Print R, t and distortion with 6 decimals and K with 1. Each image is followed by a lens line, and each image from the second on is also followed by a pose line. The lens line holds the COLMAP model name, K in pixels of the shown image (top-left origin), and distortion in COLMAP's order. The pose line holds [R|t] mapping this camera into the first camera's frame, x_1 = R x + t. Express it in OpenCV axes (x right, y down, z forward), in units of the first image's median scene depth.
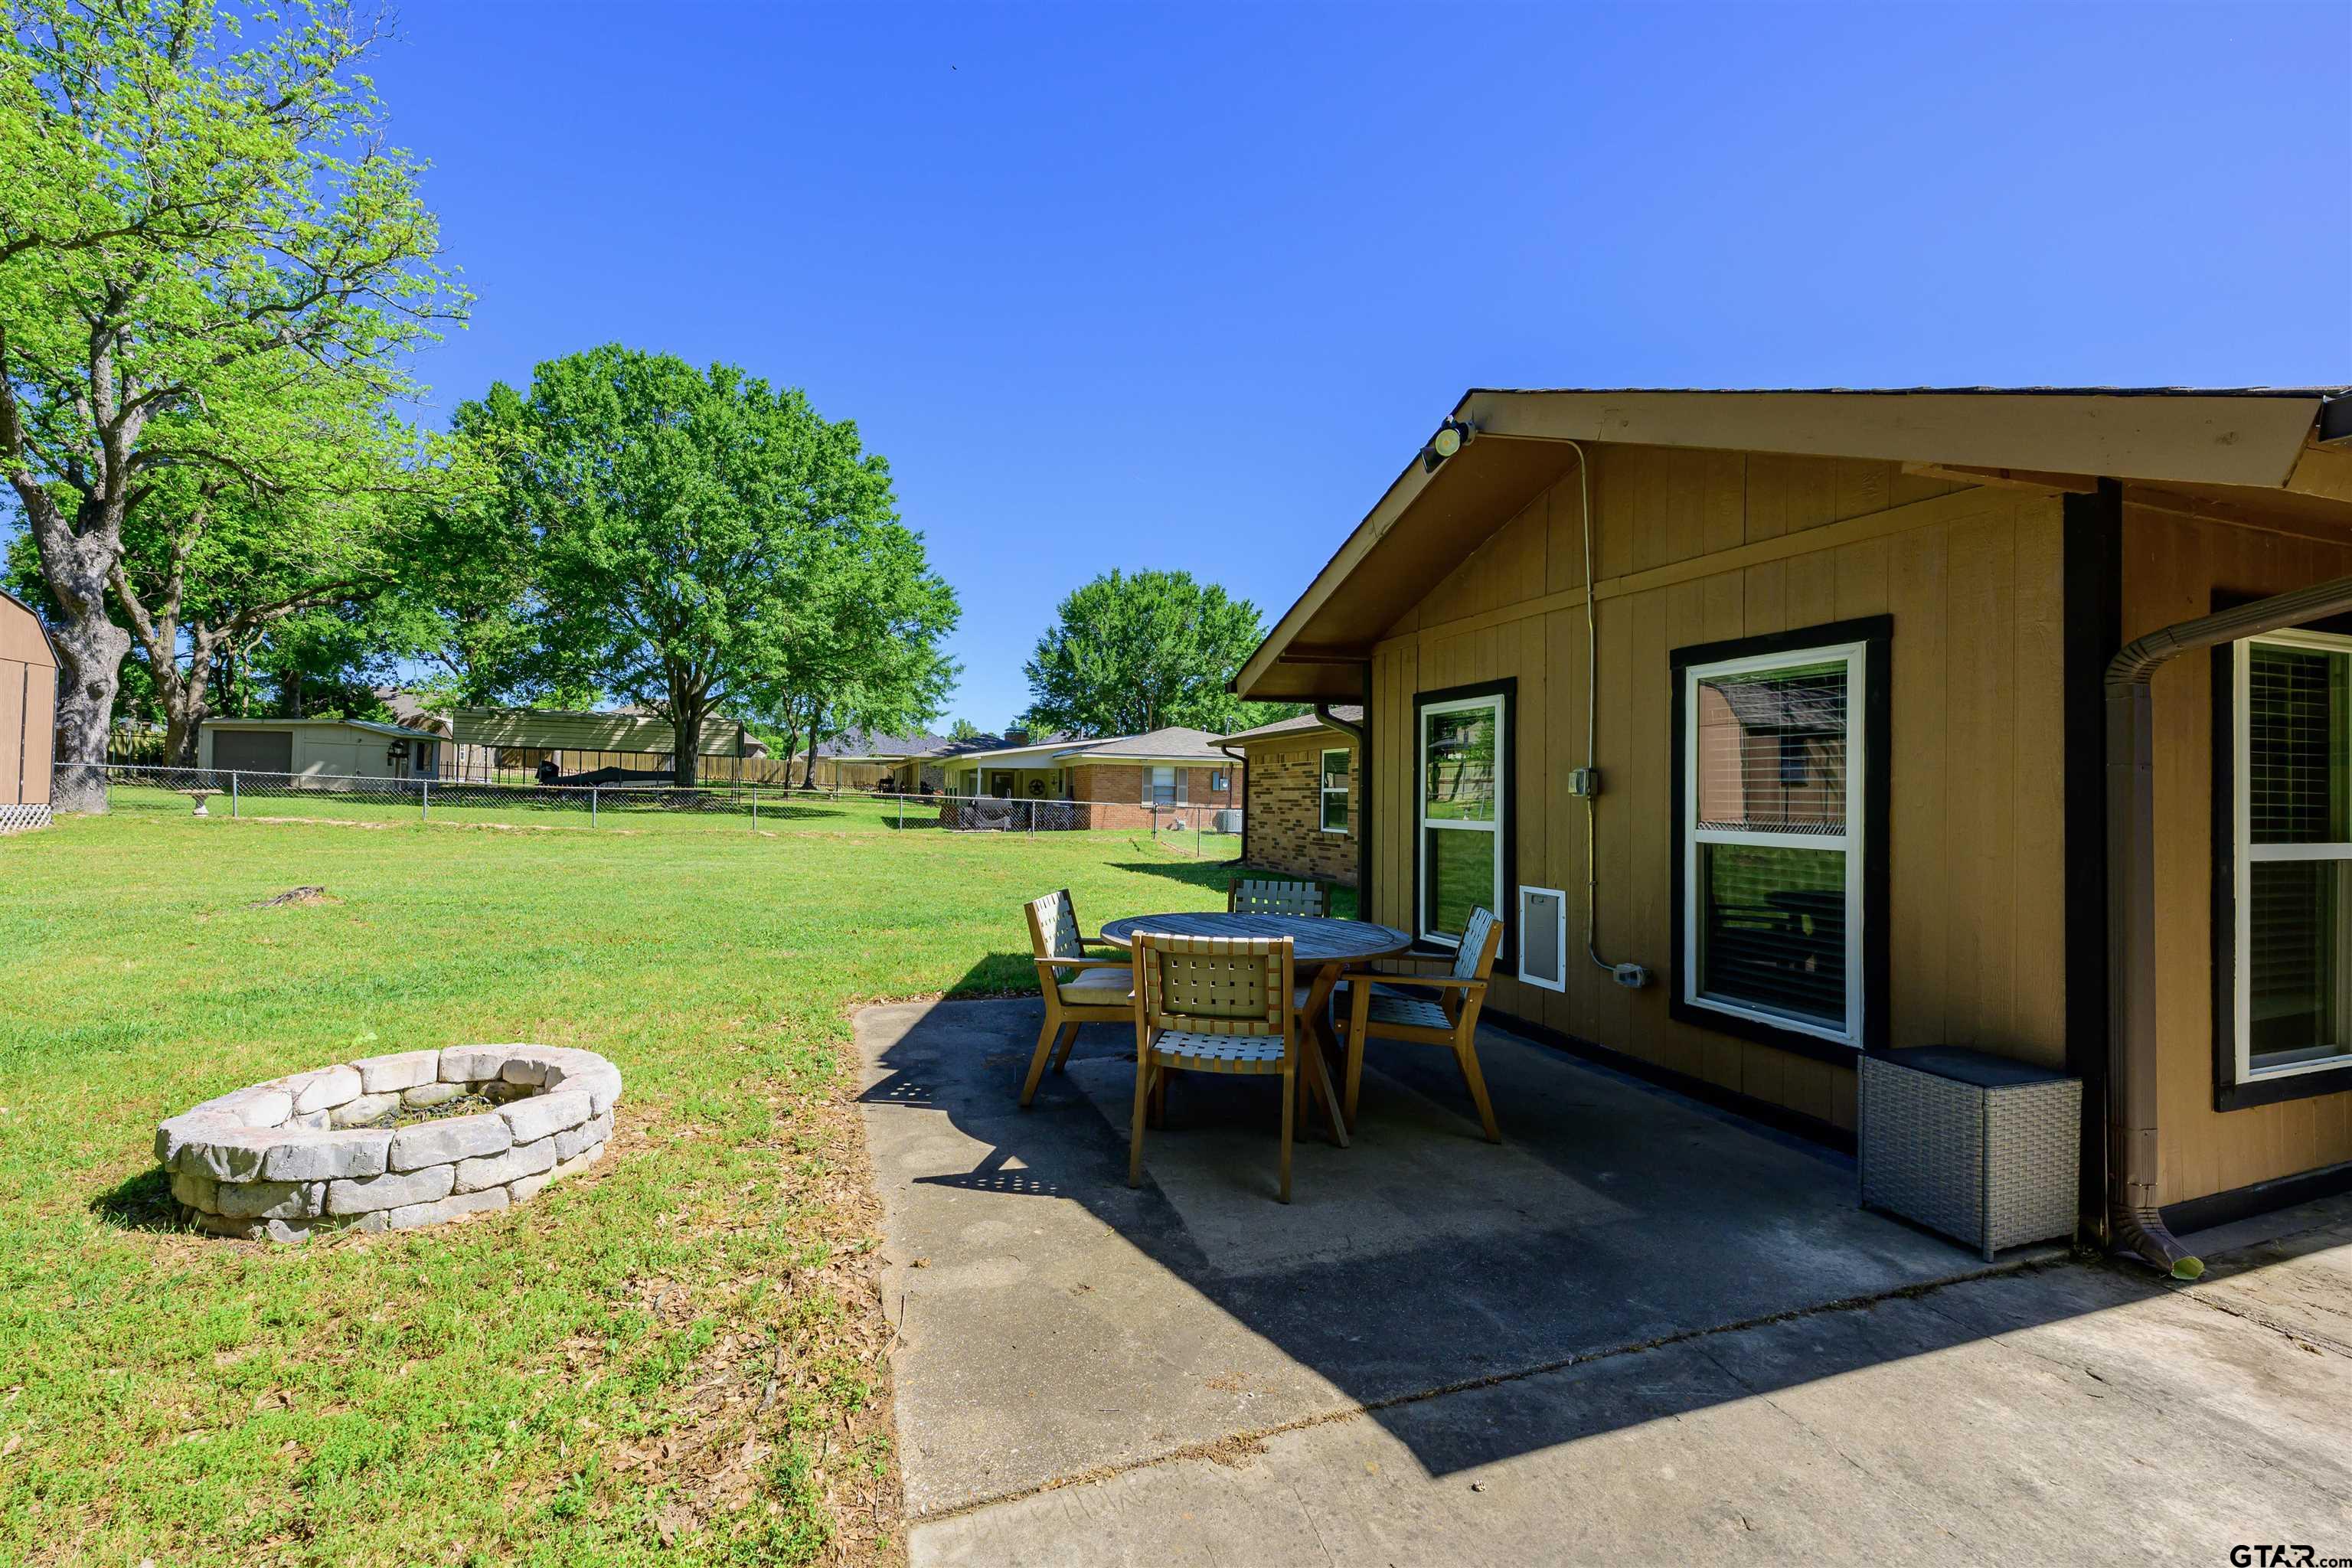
lens RADIAL K [[988.8, 0, 1183.1], [0, 988.8, 783.6], [0, 0, 1]] dist [0.004302, -0.000581]
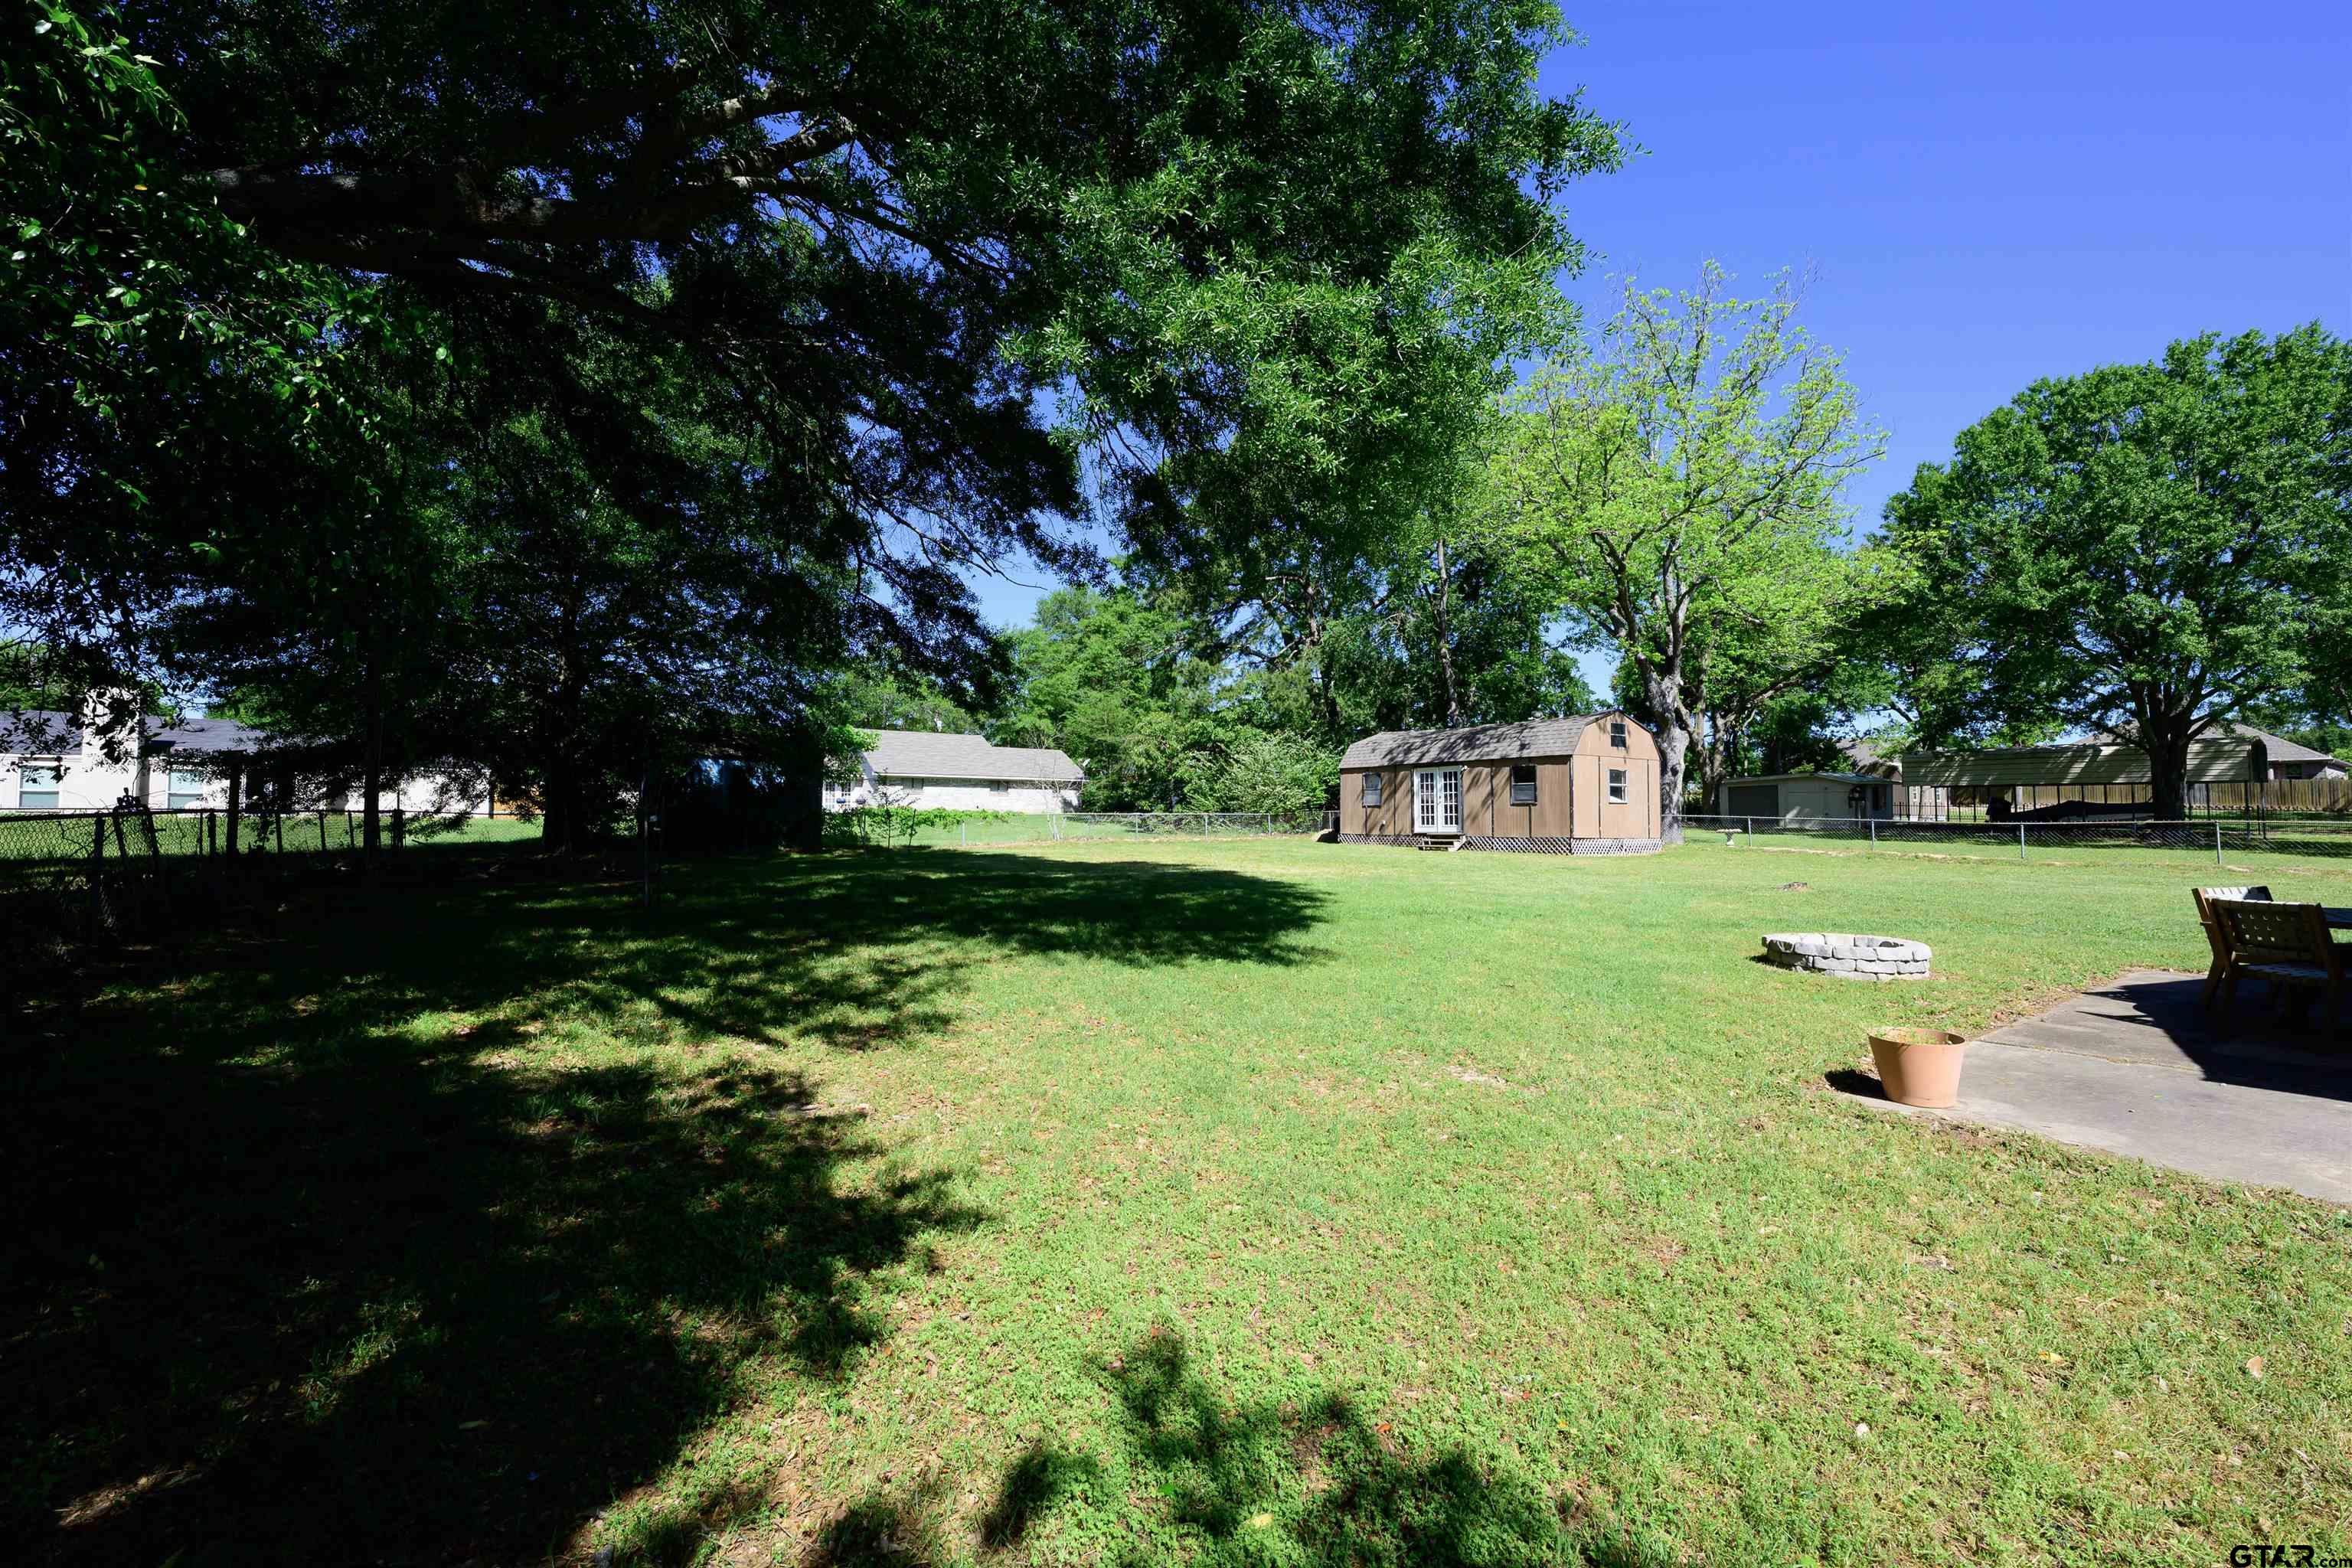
lens RADIAL K [[908.0, 0, 1181.5], [0, 908.0, 780.9], [0, 0, 1]] dist [-0.000867, 0.000303]
pose [[0.254269, -0.063637, -0.965038, 0.071307], [0.020139, 0.997965, -0.060502, -0.000134], [0.966924, -0.004051, 0.255033, -0.082606]]
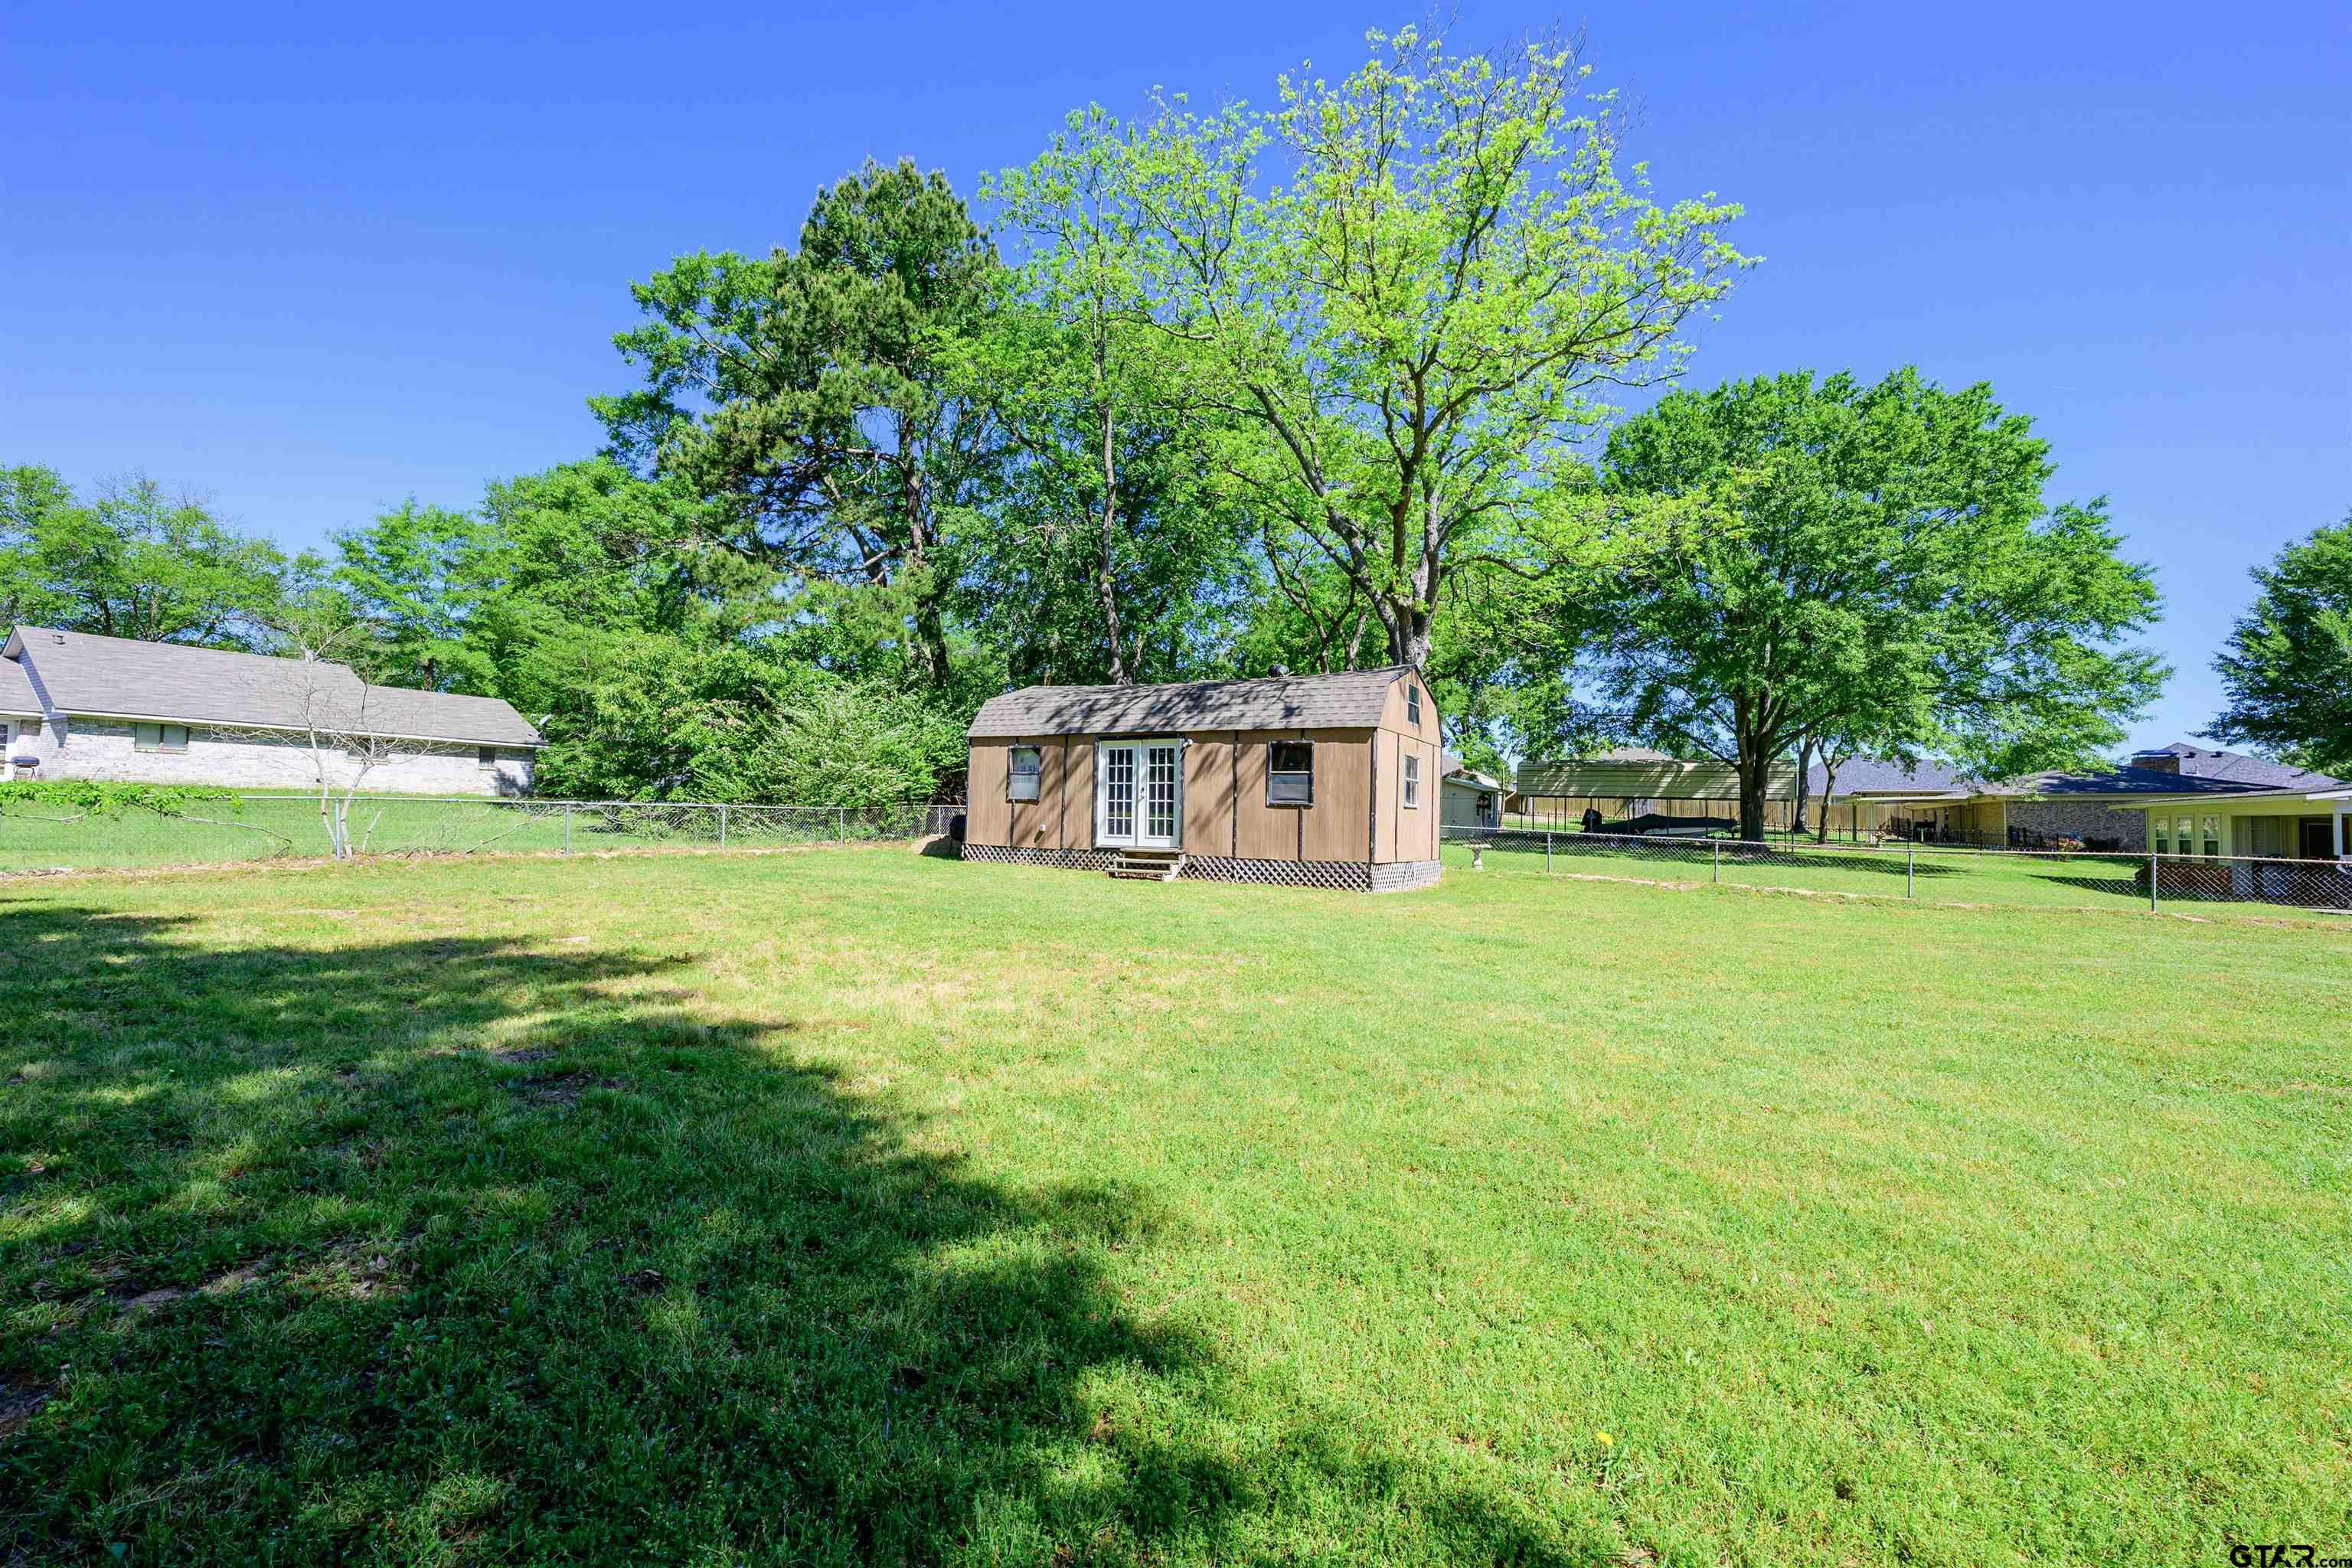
lens RADIAL K [[980.1, 0, 1180.1], [0, 980.1, 779.4], [0, 0, 1]] dist [-0.001886, 0.000135]
pose [[0.644080, -0.037472, -0.764040, -0.163656], [0.002549, 0.998899, -0.046842, -0.008166], [0.764954, 0.028222, 0.643466, -0.003854]]
